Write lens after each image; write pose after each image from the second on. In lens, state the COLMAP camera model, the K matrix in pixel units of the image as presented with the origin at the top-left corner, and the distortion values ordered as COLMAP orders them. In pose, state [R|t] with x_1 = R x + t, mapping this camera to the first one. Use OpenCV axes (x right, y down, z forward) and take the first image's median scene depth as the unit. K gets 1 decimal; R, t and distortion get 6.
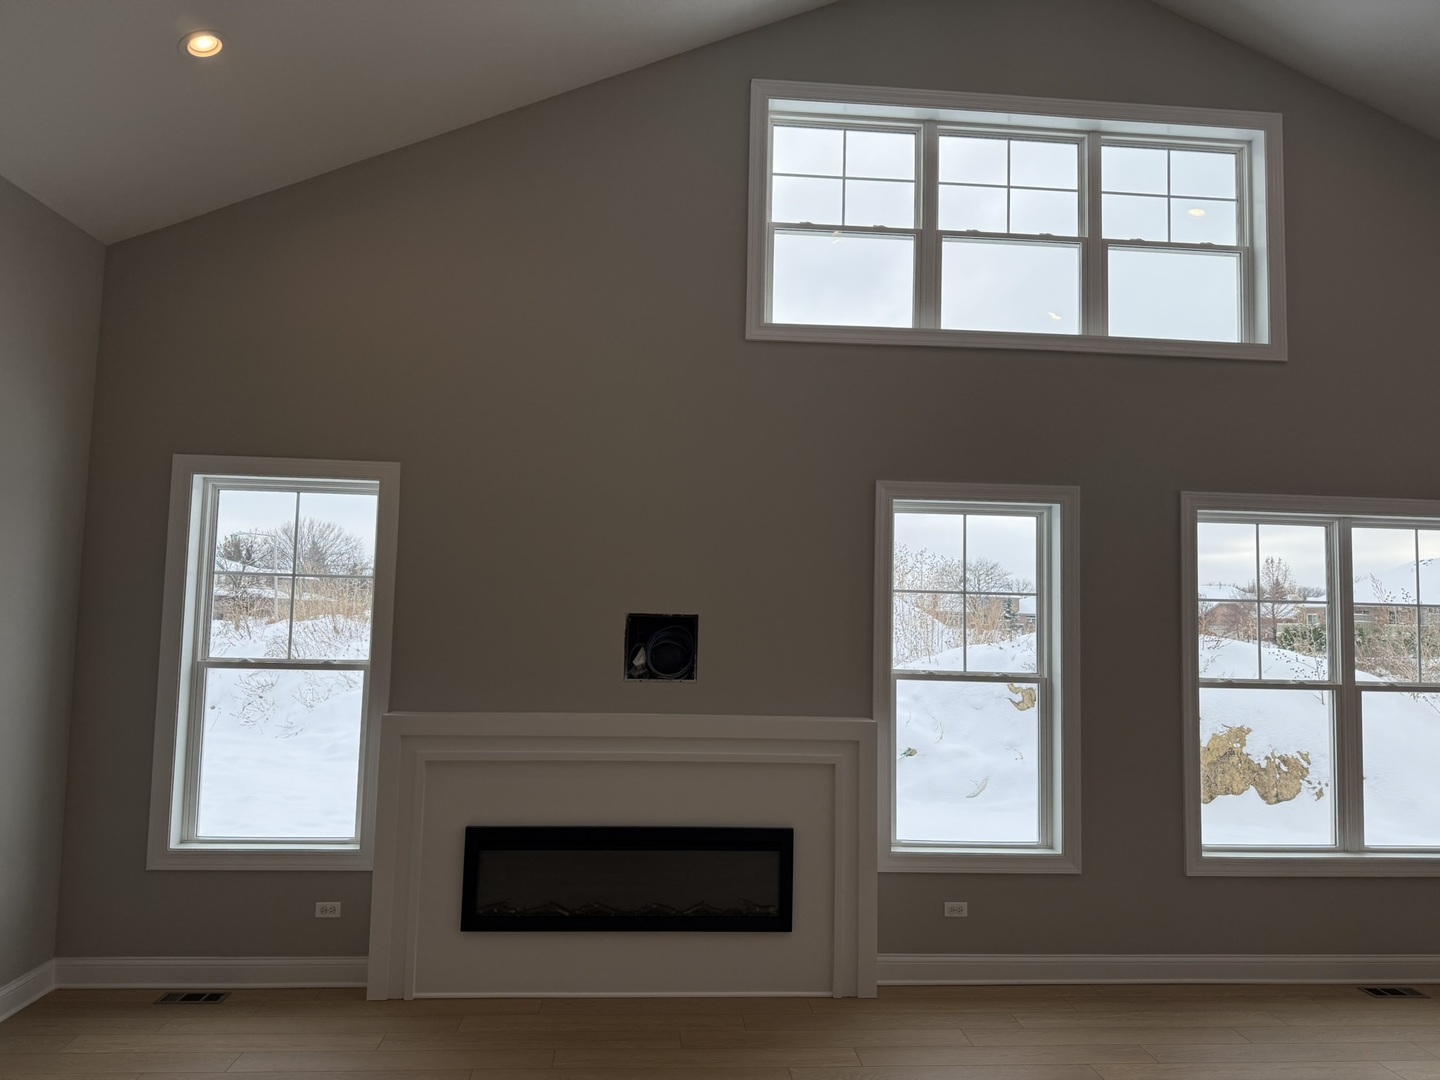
lens RADIAL K [[1017.3, 0, 722.3], [0, 1017.3, 533.7], [0, 0, 1]] dist [0.028325, -0.030620]
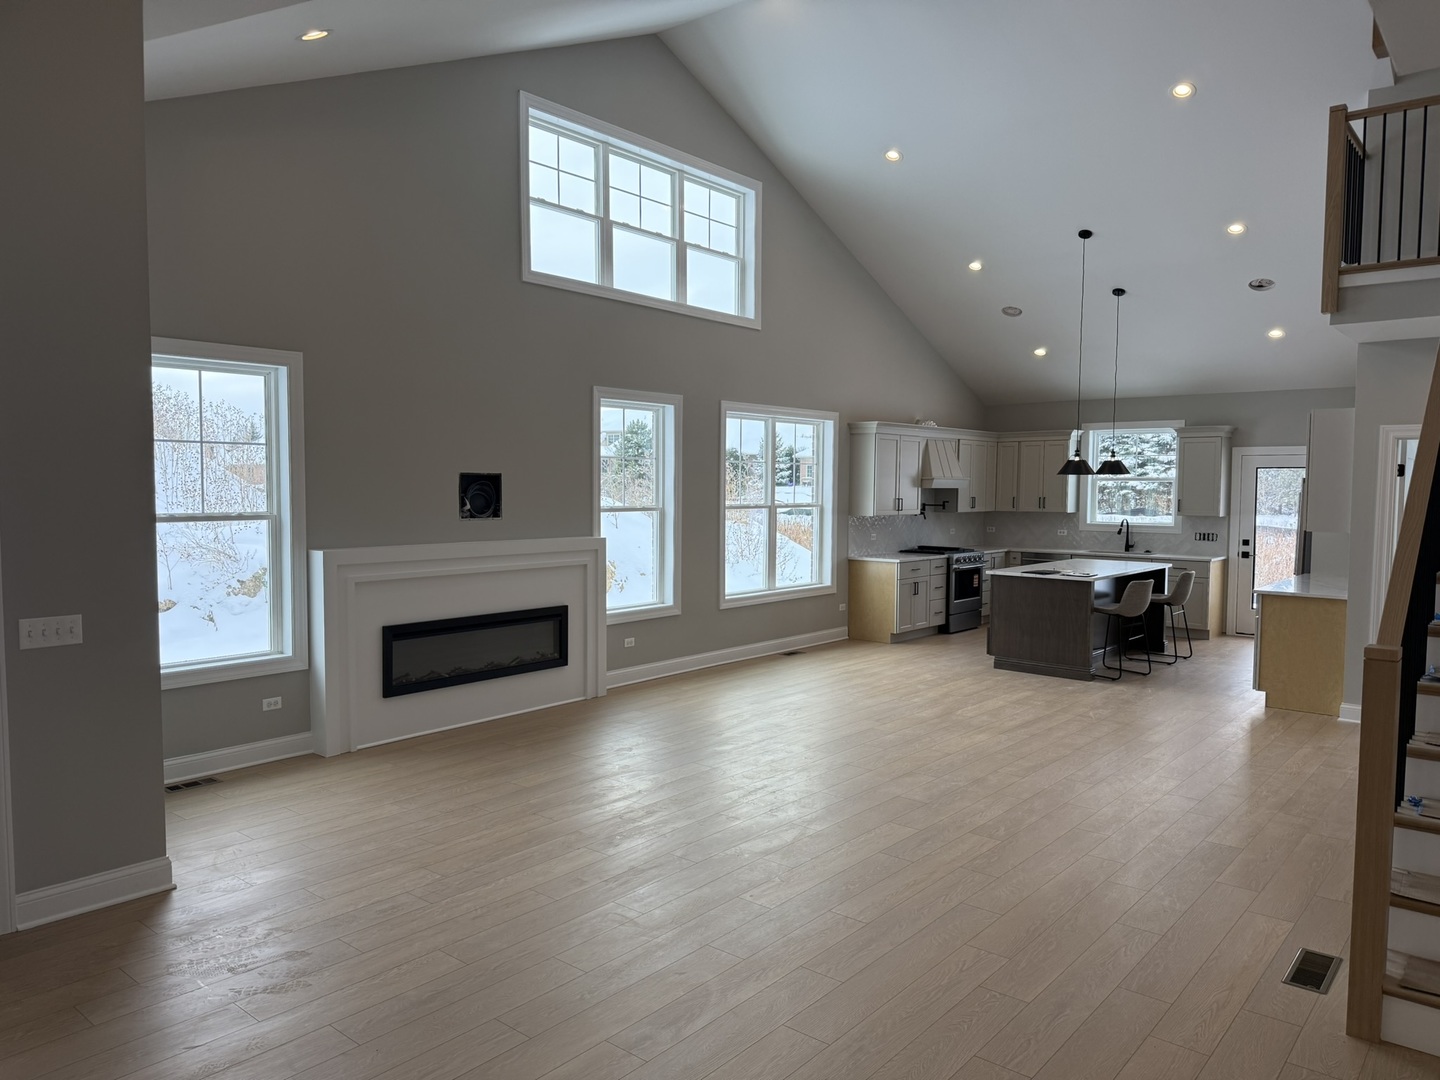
lens RADIAL K [[1017.3, 0, 718.6], [0, 1017.3, 536.5], [0, 0, 1]] dist [0.028325, -0.030620]
pose [[0.694930, -0.055200, 0.716956, -0.860014], [-0.063346, 0.988473, 0.137505, -0.052521], [-0.716282, -0.140973, 0.683423, -0.245305]]
